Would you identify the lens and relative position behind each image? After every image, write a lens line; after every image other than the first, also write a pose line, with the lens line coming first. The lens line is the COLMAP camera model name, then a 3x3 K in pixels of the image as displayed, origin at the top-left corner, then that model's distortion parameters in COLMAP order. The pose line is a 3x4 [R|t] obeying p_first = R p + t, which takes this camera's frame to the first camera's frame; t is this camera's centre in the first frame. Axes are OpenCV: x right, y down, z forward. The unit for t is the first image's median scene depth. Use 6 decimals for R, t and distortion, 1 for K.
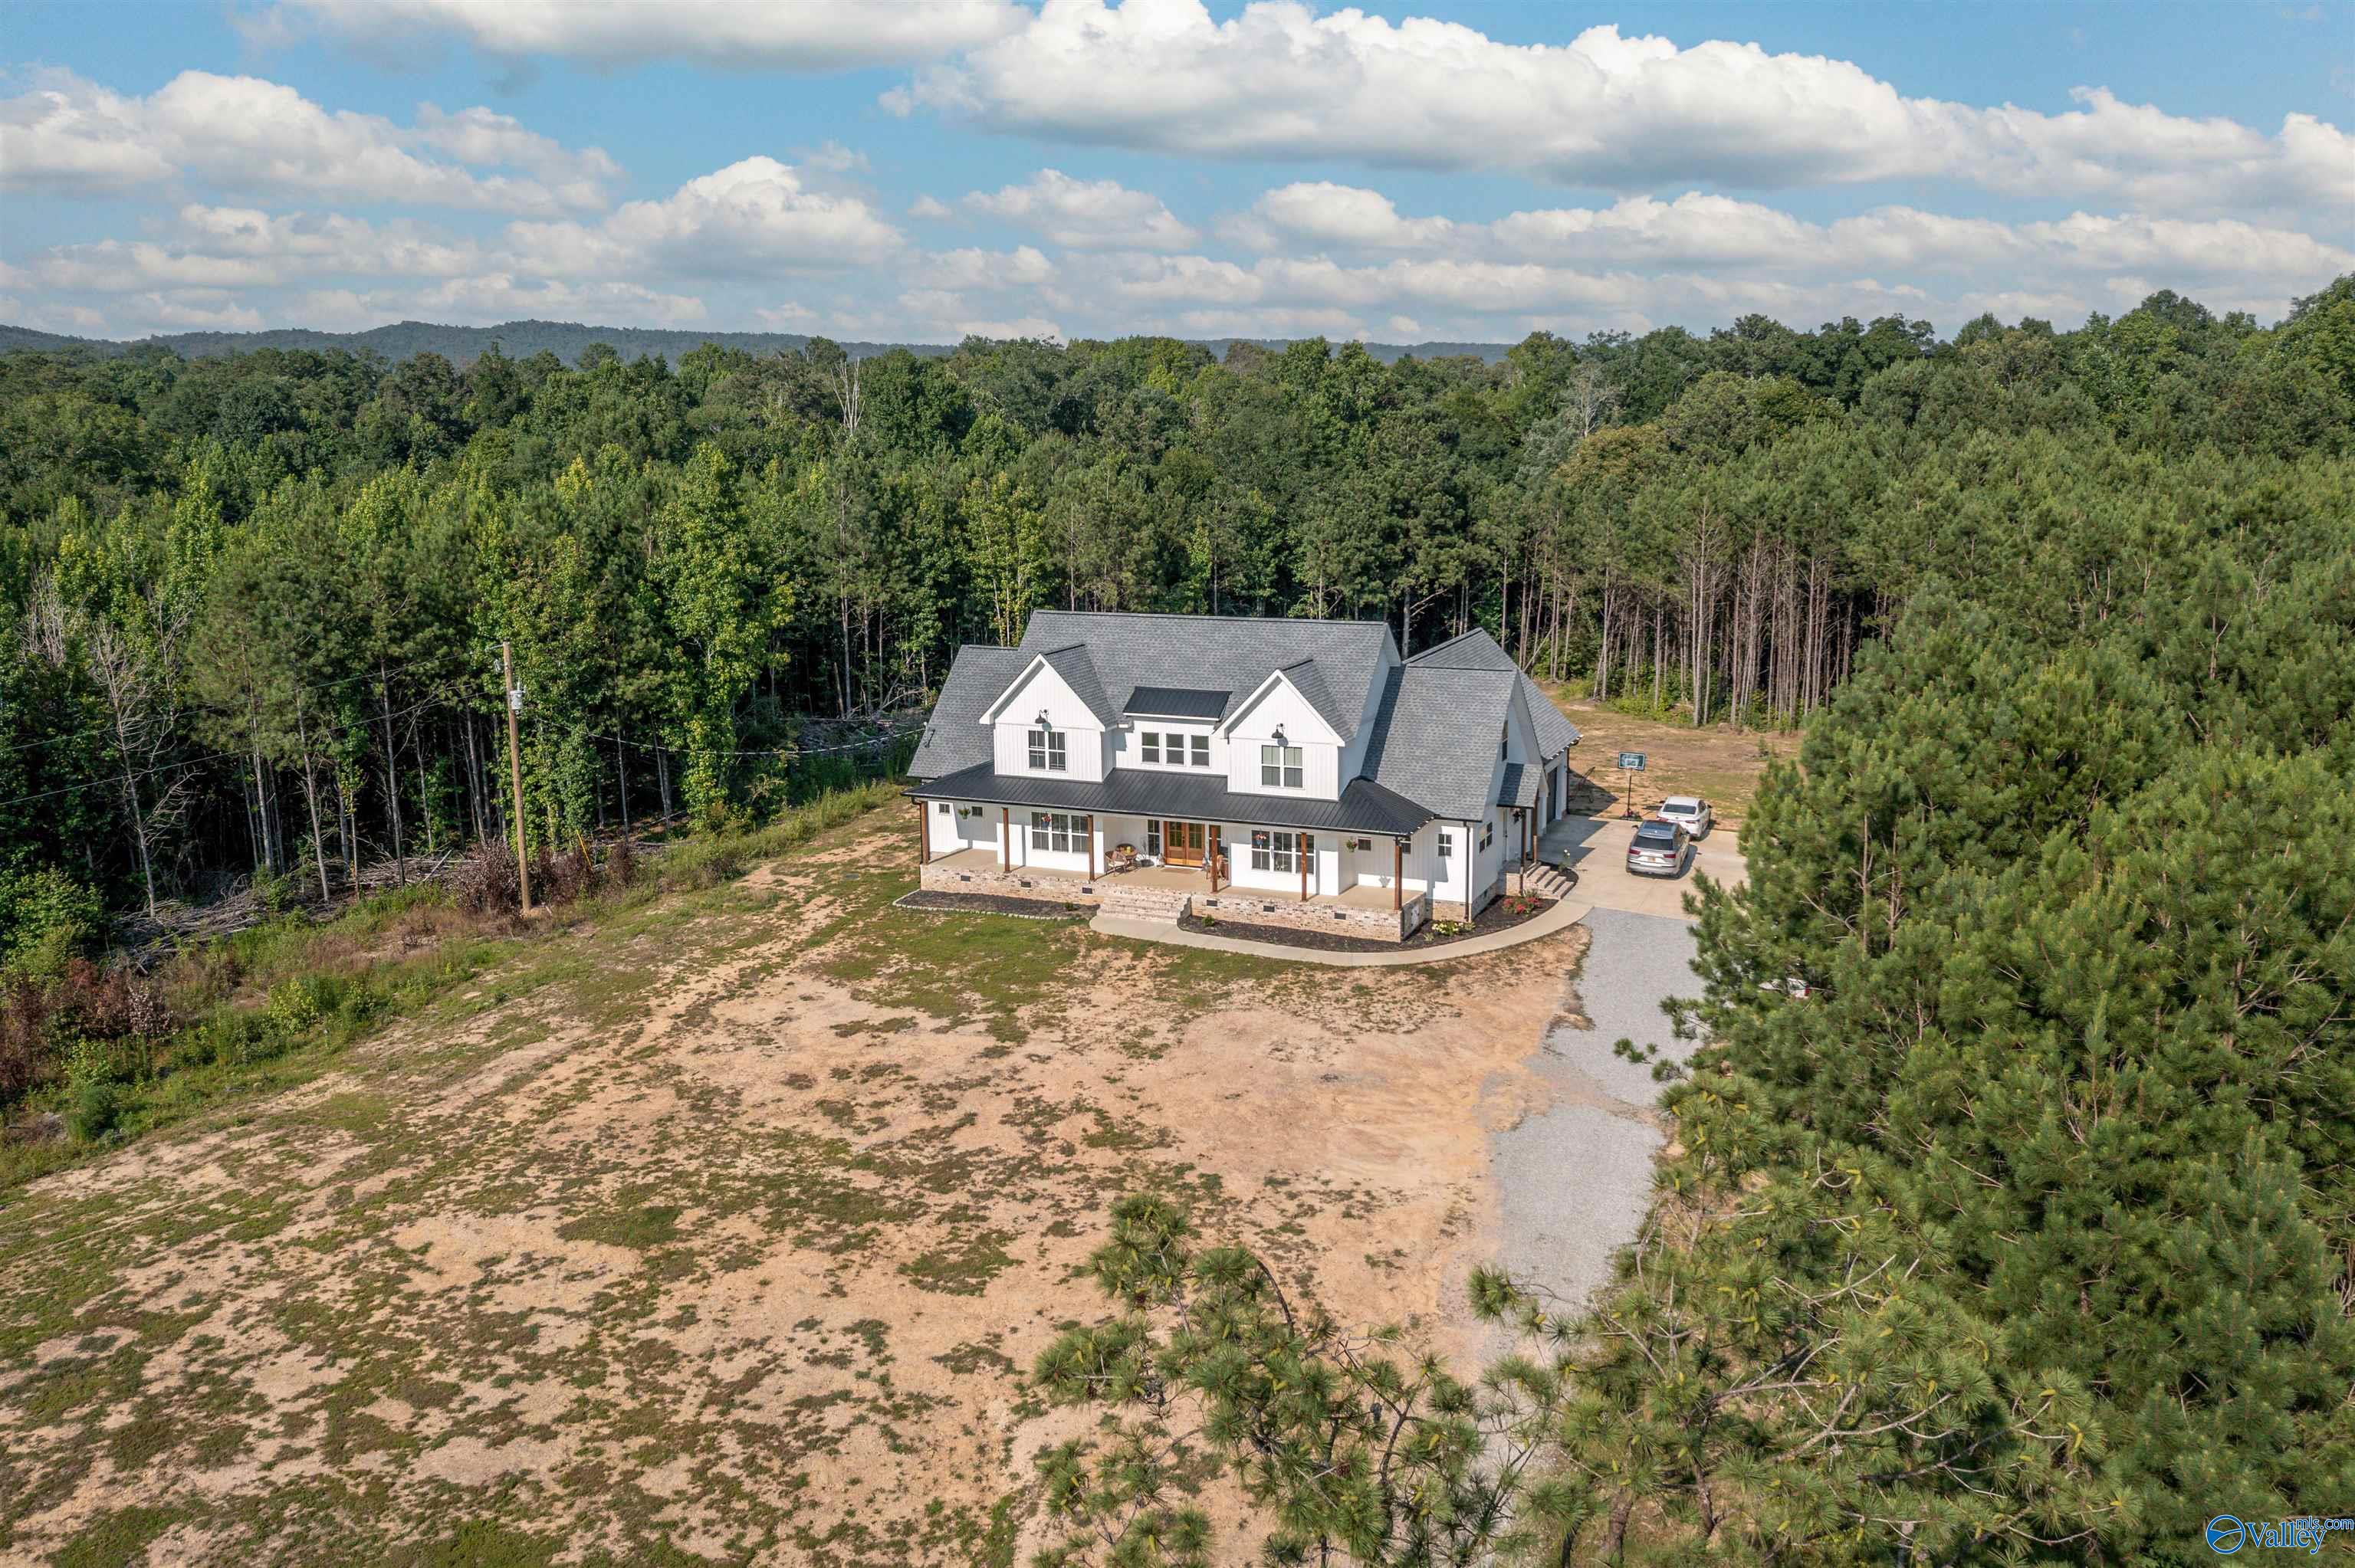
lens RADIAL K [[1939.5, 0, 1141.8], [0, 1939.5, 780.1], [0, 0, 1]] dist [-0.010123, -0.006807]
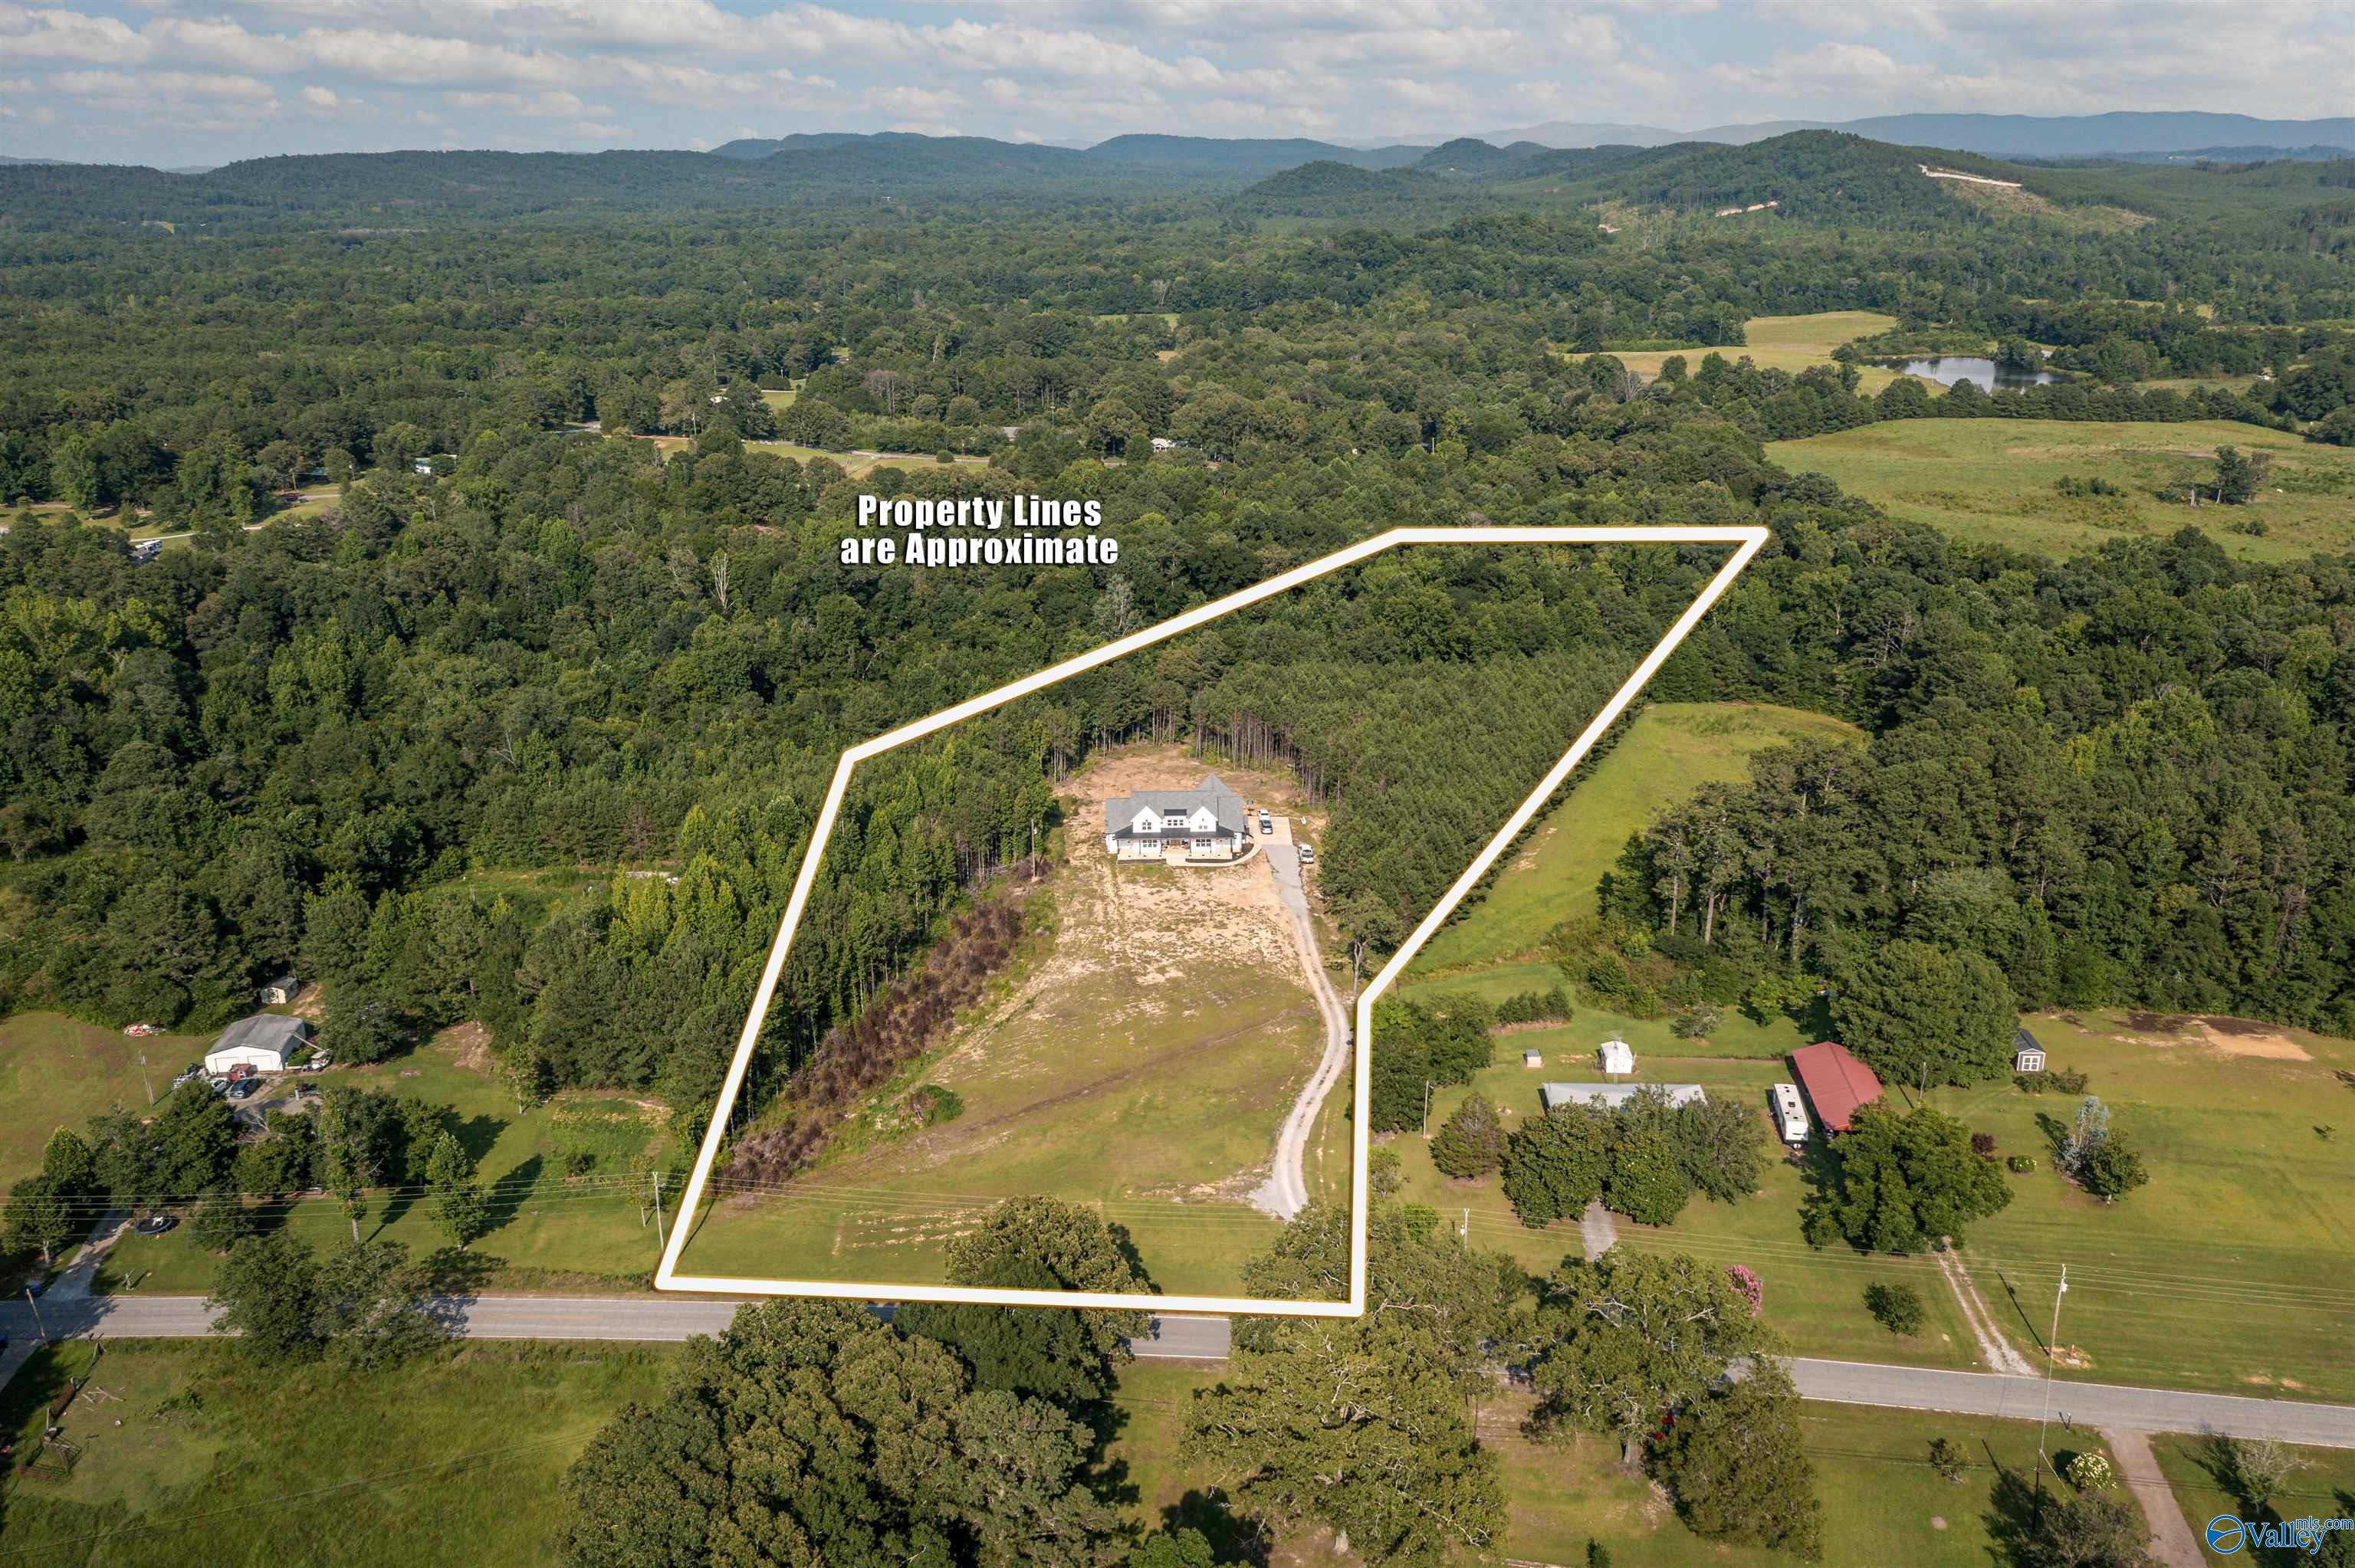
lens RADIAL K [[1841.8, 0, 1177.5], [0, 1841.8, 784.0], [0, 0, 1]] dist [0.060737, -0.008628]
pose [[0.904301, -0.128059, 0.407235, -1.807995], [0.077993, 0.987451, 0.137324, -0.730867], [-0.419710, -0.092421, 0.902941, -3.030954]]
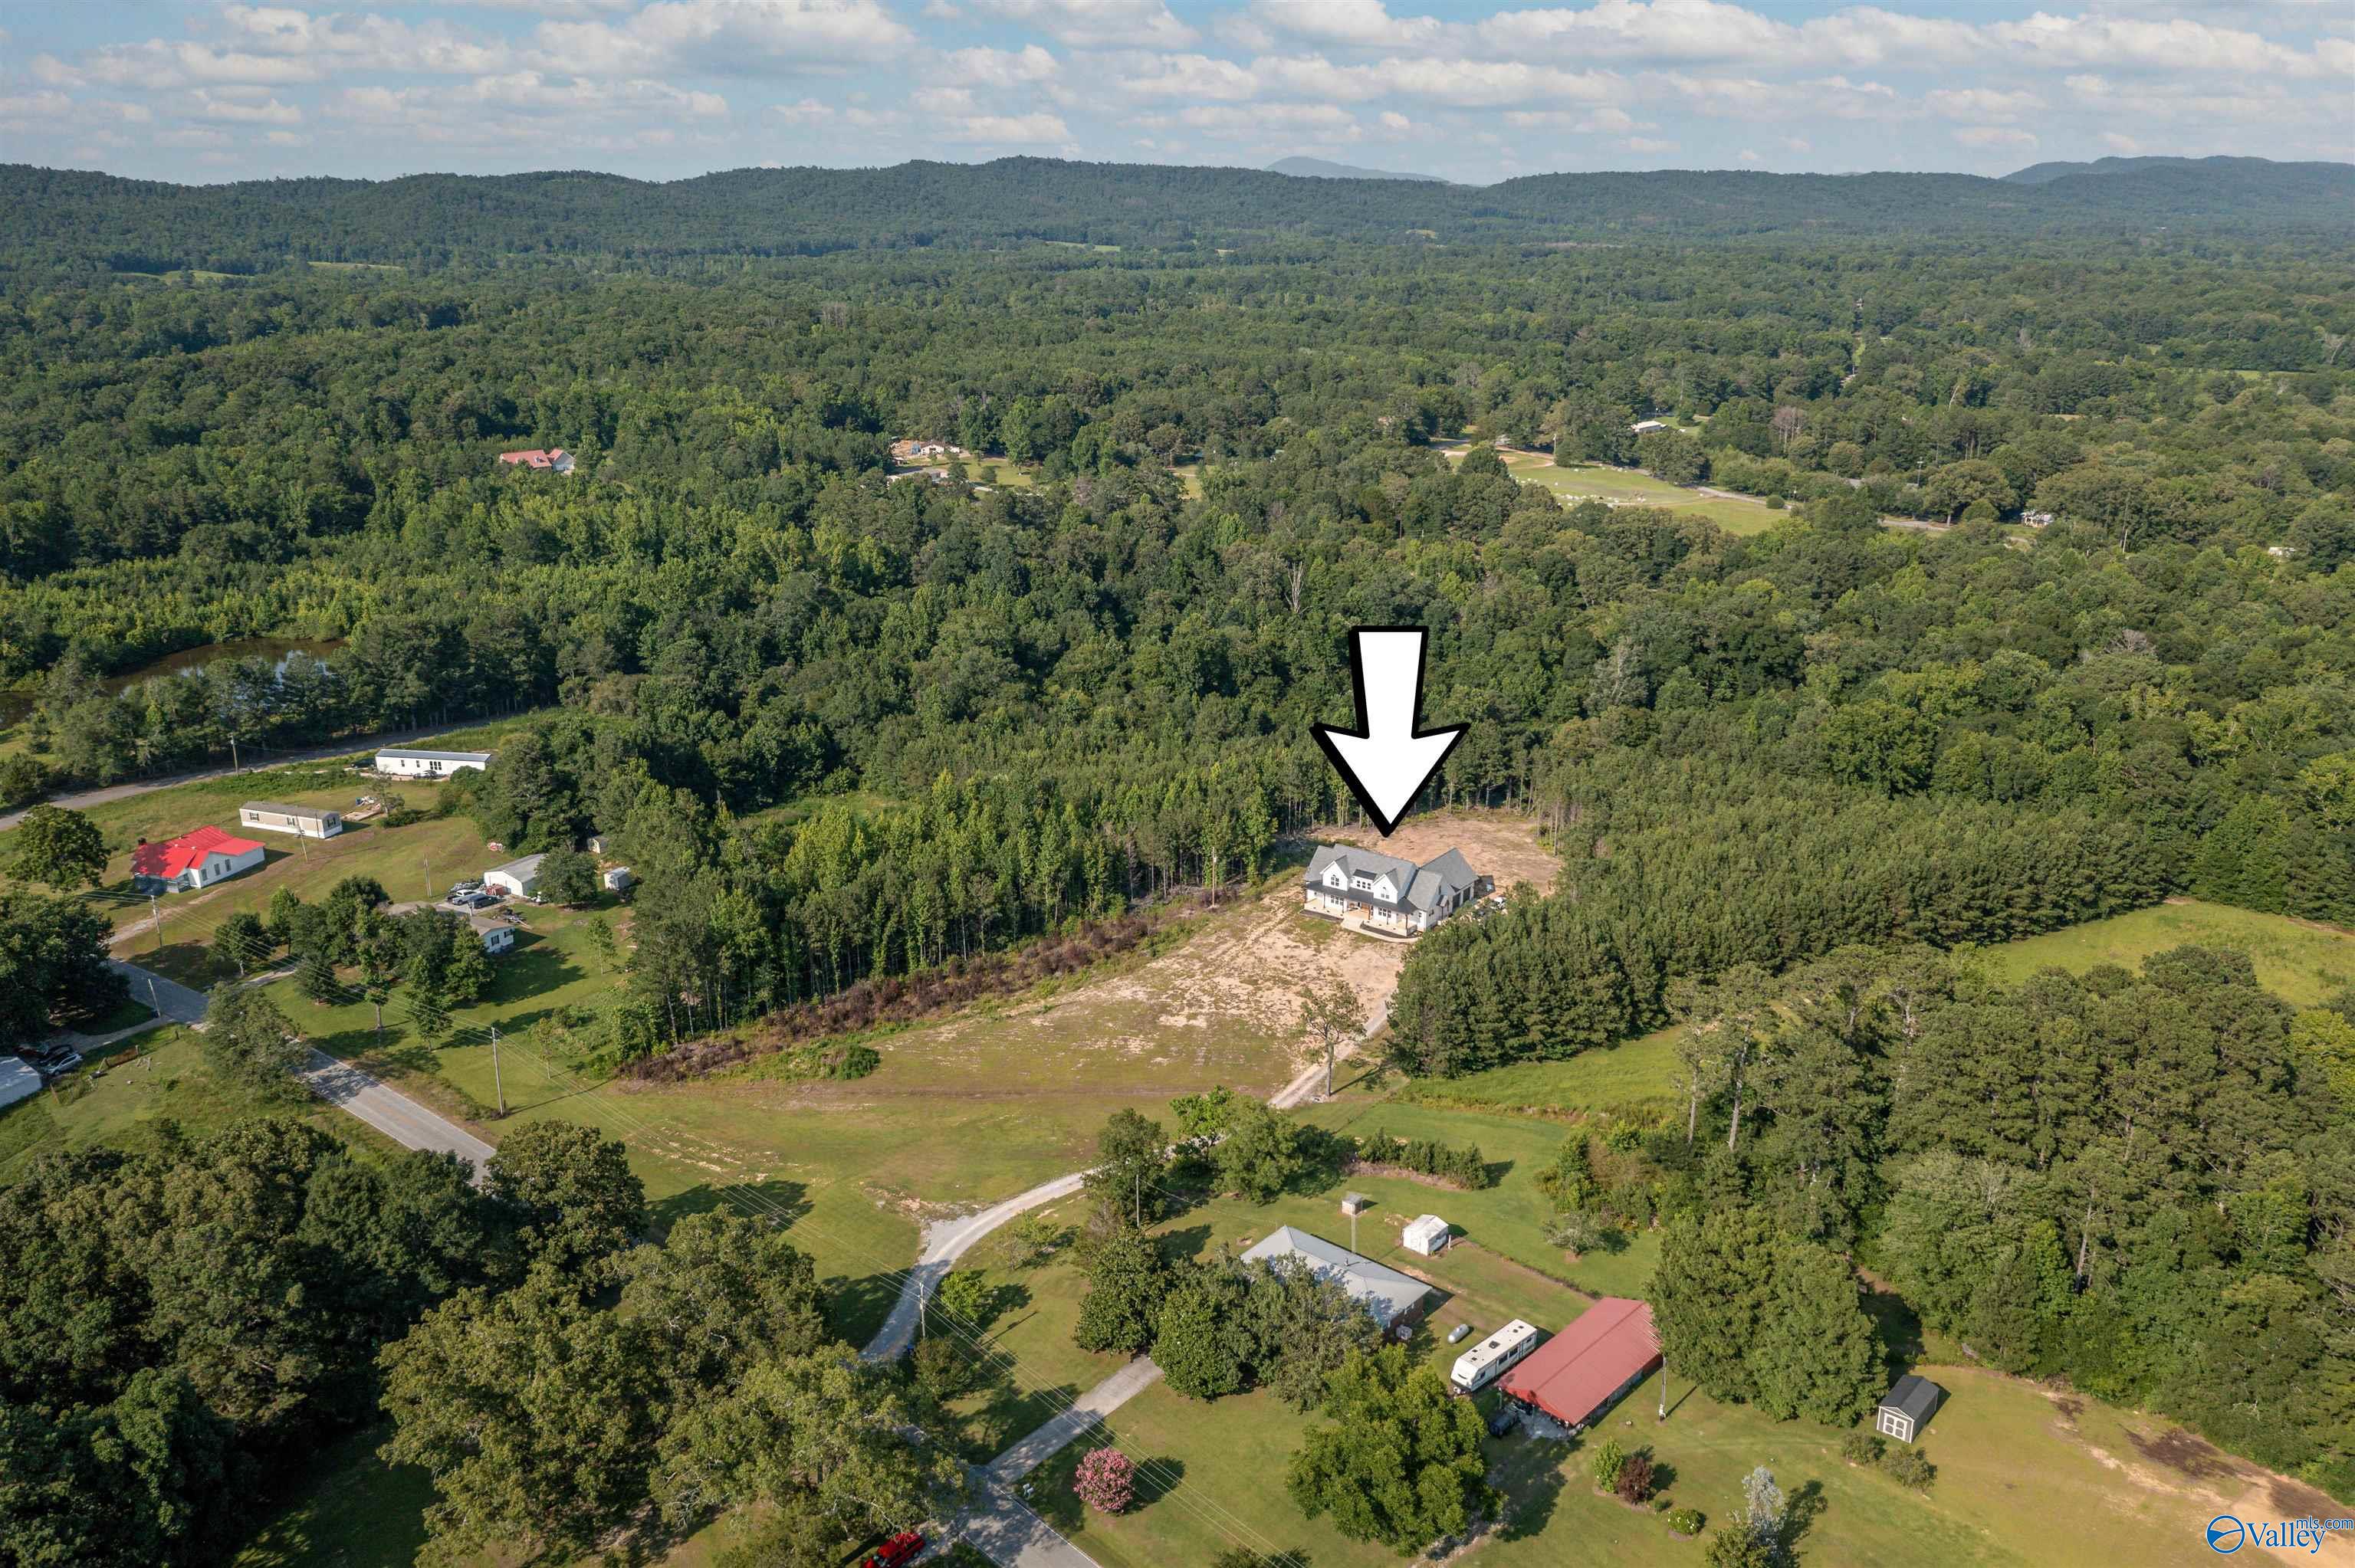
lens RADIAL K [[1868.1, 0, 1177.5], [0, 1868.1, 784.0], [0, 0, 1]] dist [0.058136, -0.002088]
pose [[0.978273, 0.078233, -0.191991, 0.414304], [-0.054992, 0.990816, 0.123532, -0.770482], [0.199892, -0.110290, 0.973591, -3.293326]]
